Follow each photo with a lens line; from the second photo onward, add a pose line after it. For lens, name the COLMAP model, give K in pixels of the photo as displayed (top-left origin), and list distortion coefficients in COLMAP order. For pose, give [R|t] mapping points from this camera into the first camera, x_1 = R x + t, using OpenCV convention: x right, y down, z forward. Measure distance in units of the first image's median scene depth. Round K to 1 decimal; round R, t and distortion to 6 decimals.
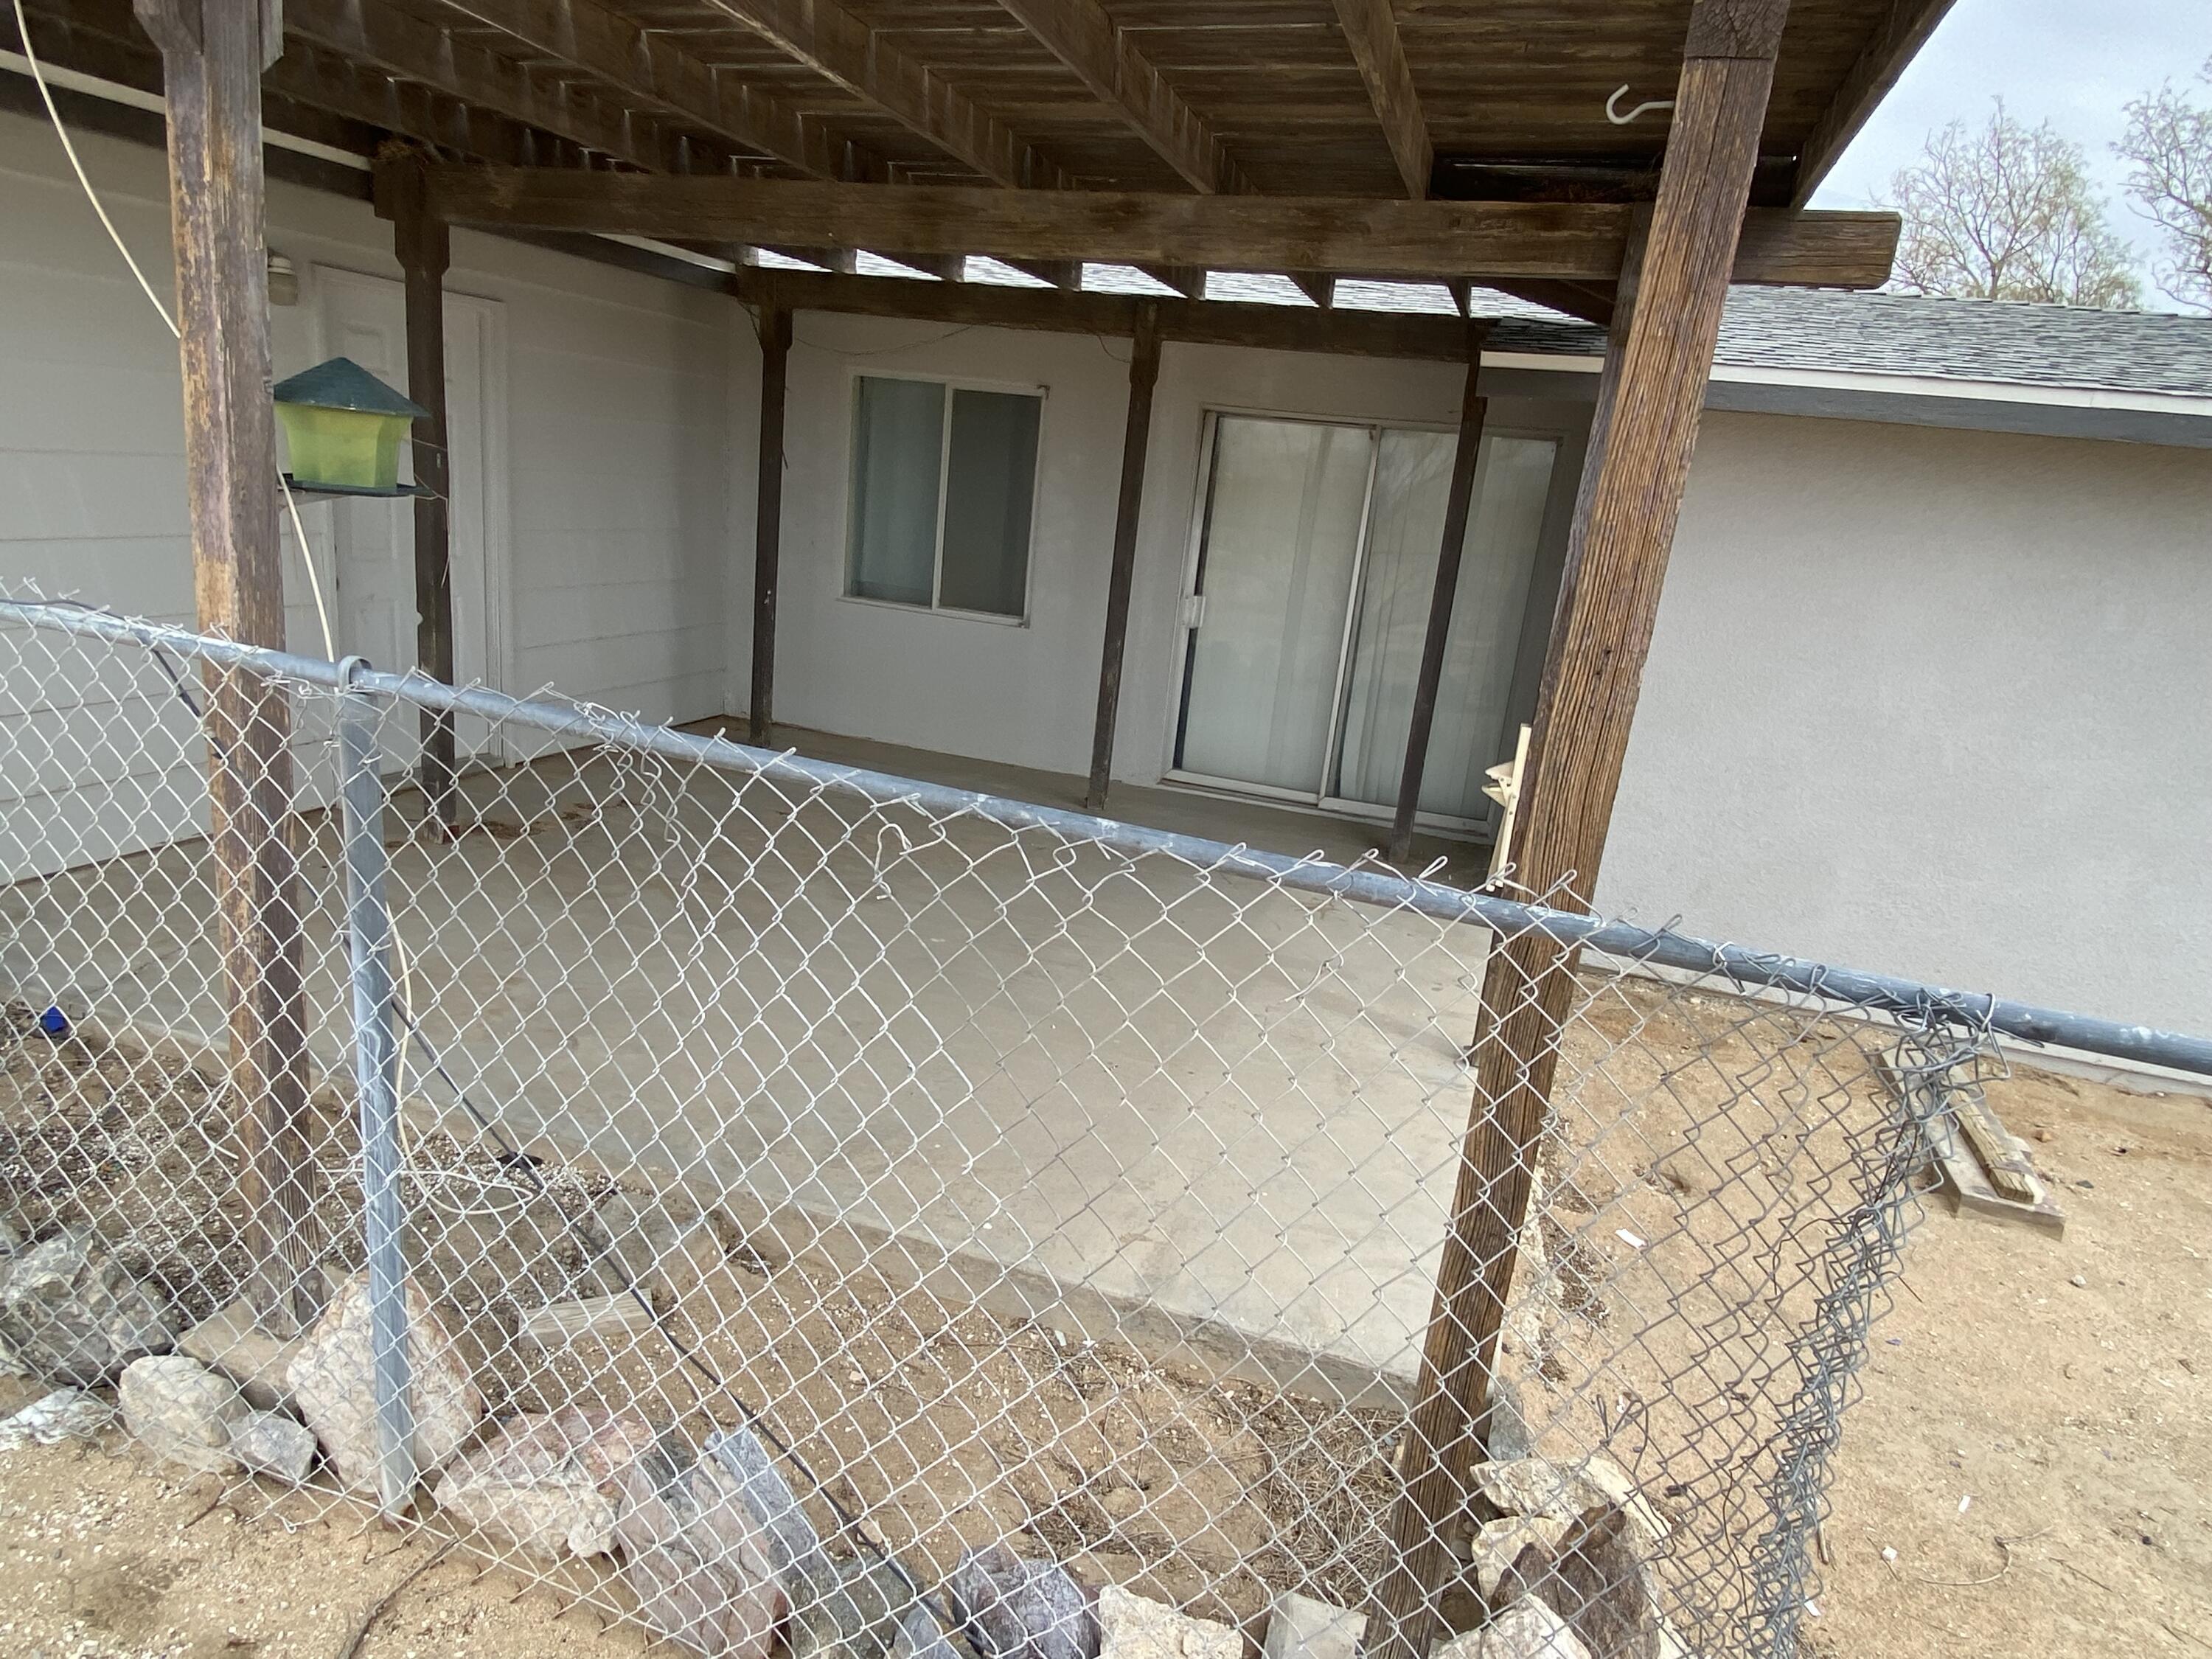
lens RADIAL K [[1316.8, 0, 1110.3], [0, 1316.8, 827.4], [0, 0, 1]] dist [0.047875, -0.043129]
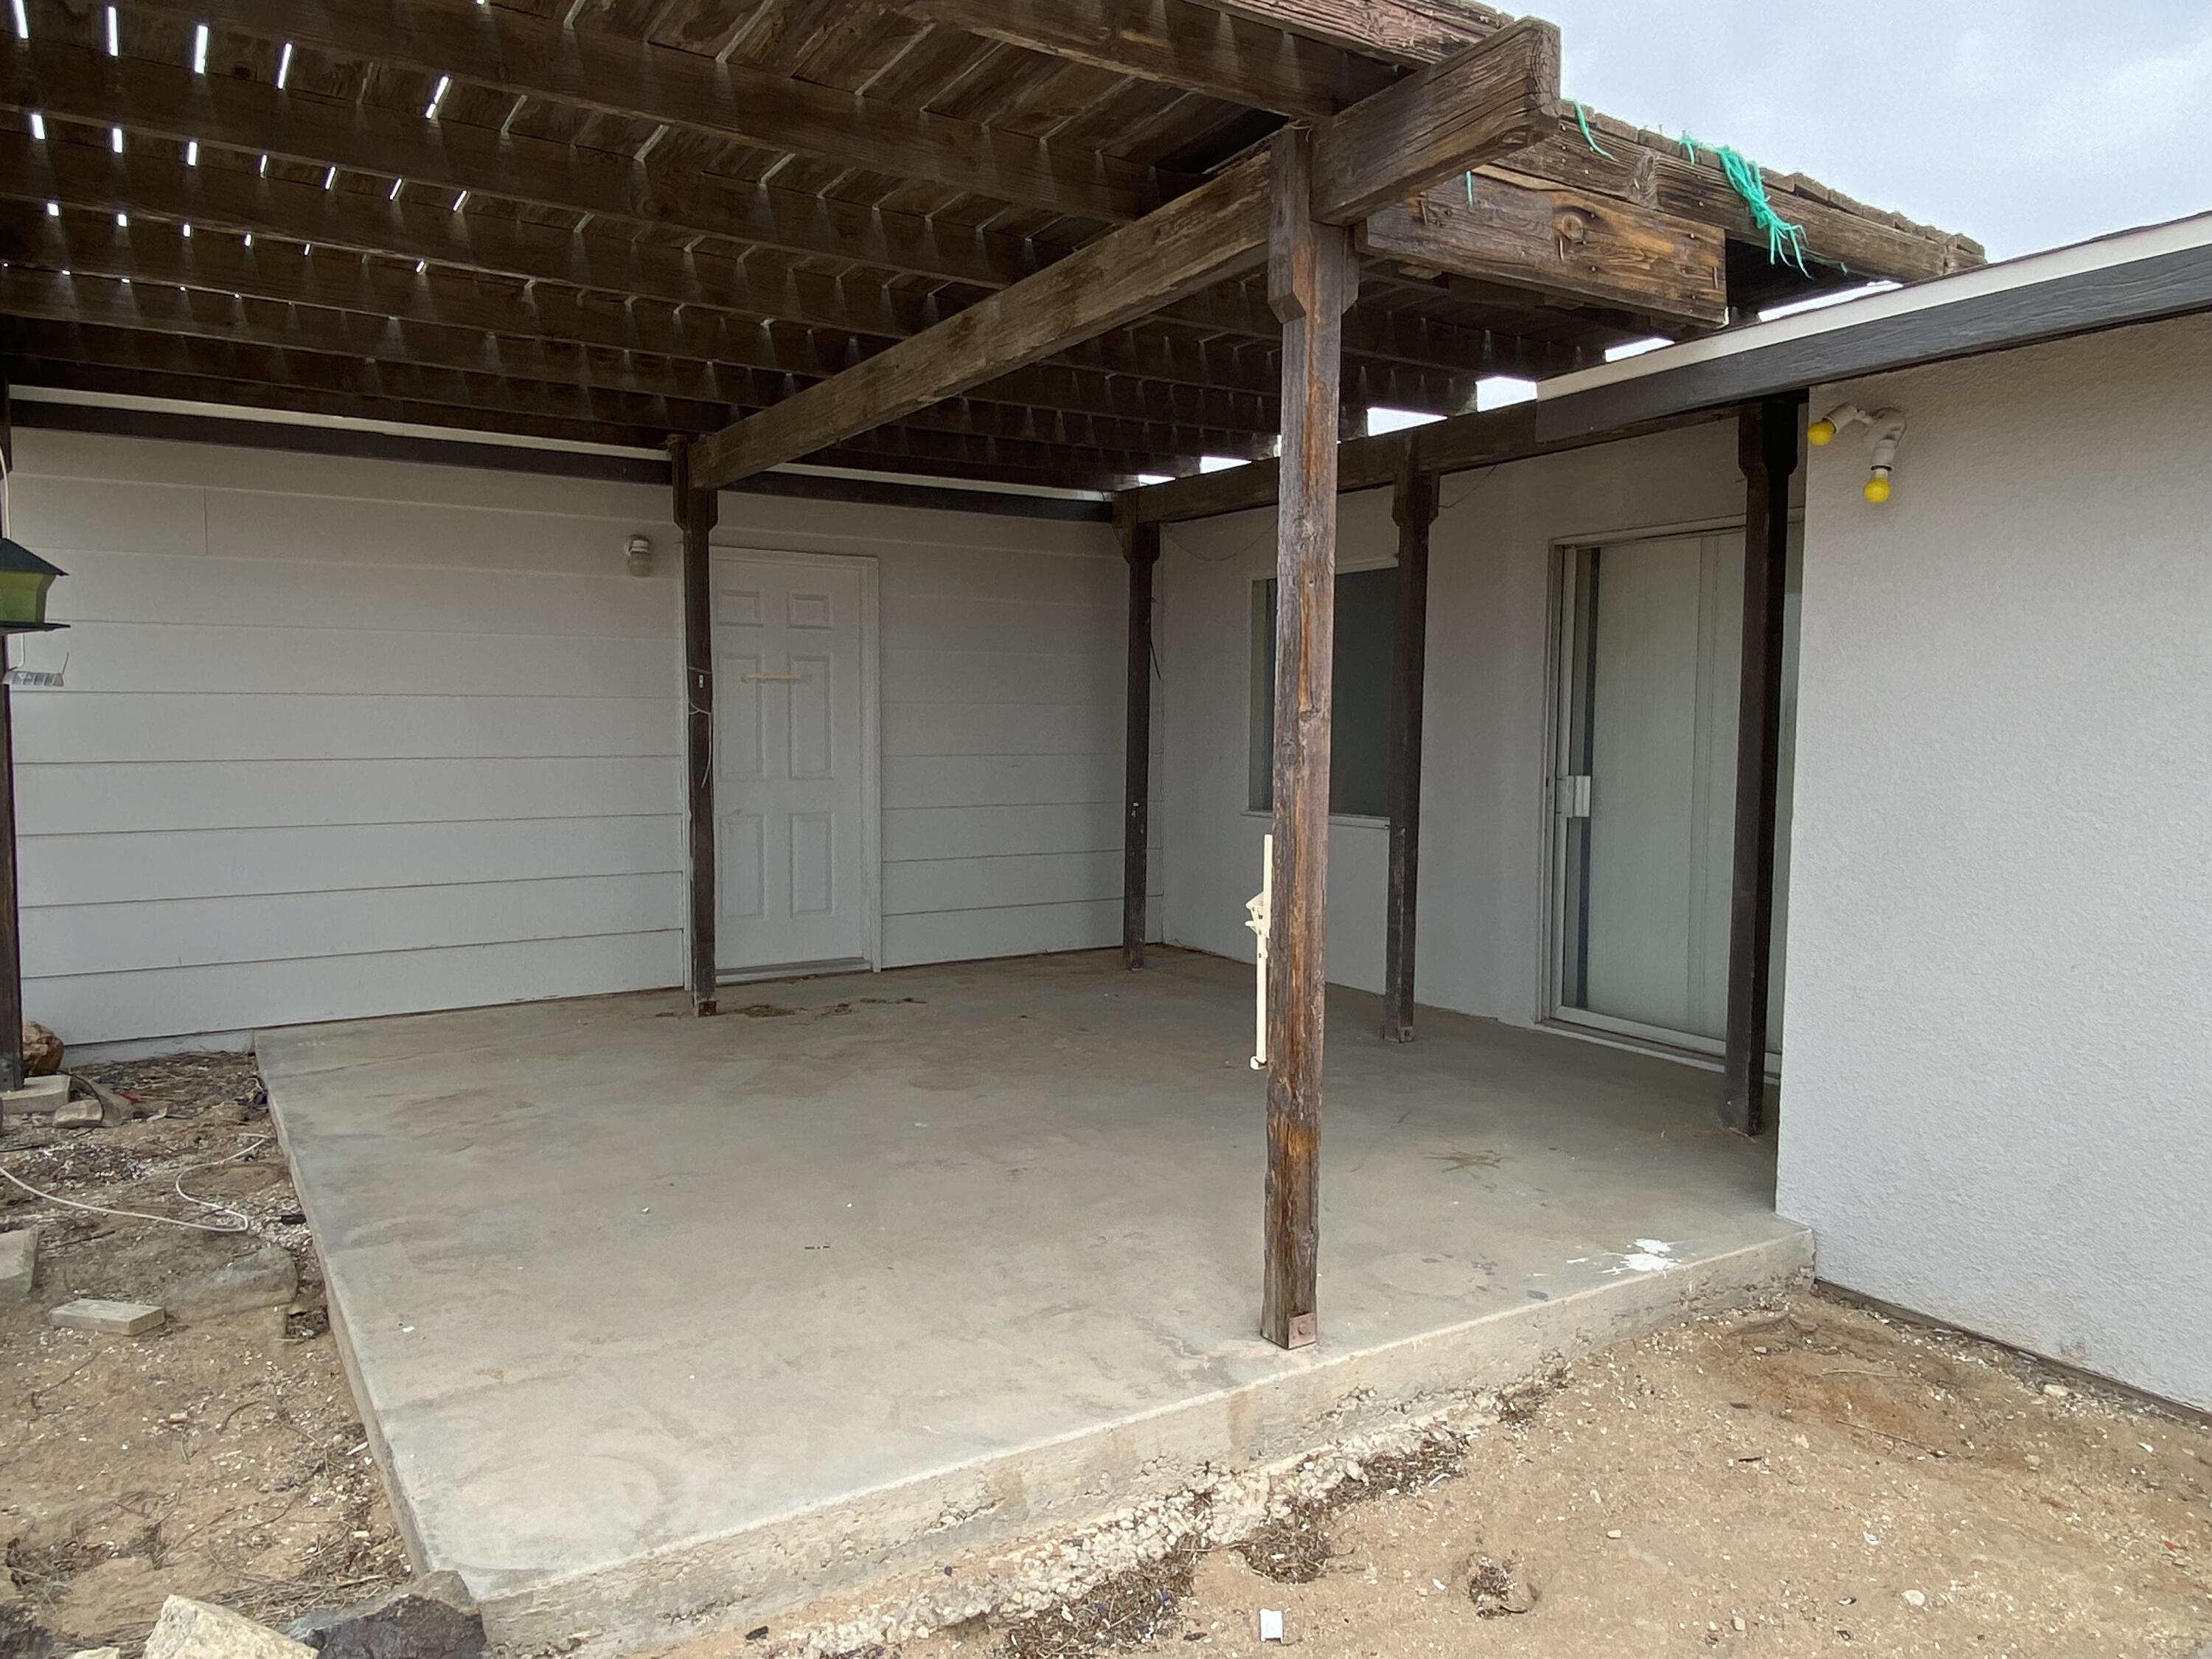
lens RADIAL K [[1481.4, 0, 1102.9], [0, 1481.4, 833.1], [0, 0, 1]] dist [0.026214, -0.000118]
pose [[0.774165, -0.042333, -0.631567, 0.604948], [-0.096224, 0.978294, -0.183523, 0.063145], [0.625627, 0.202849, 0.753288, 0.268021]]
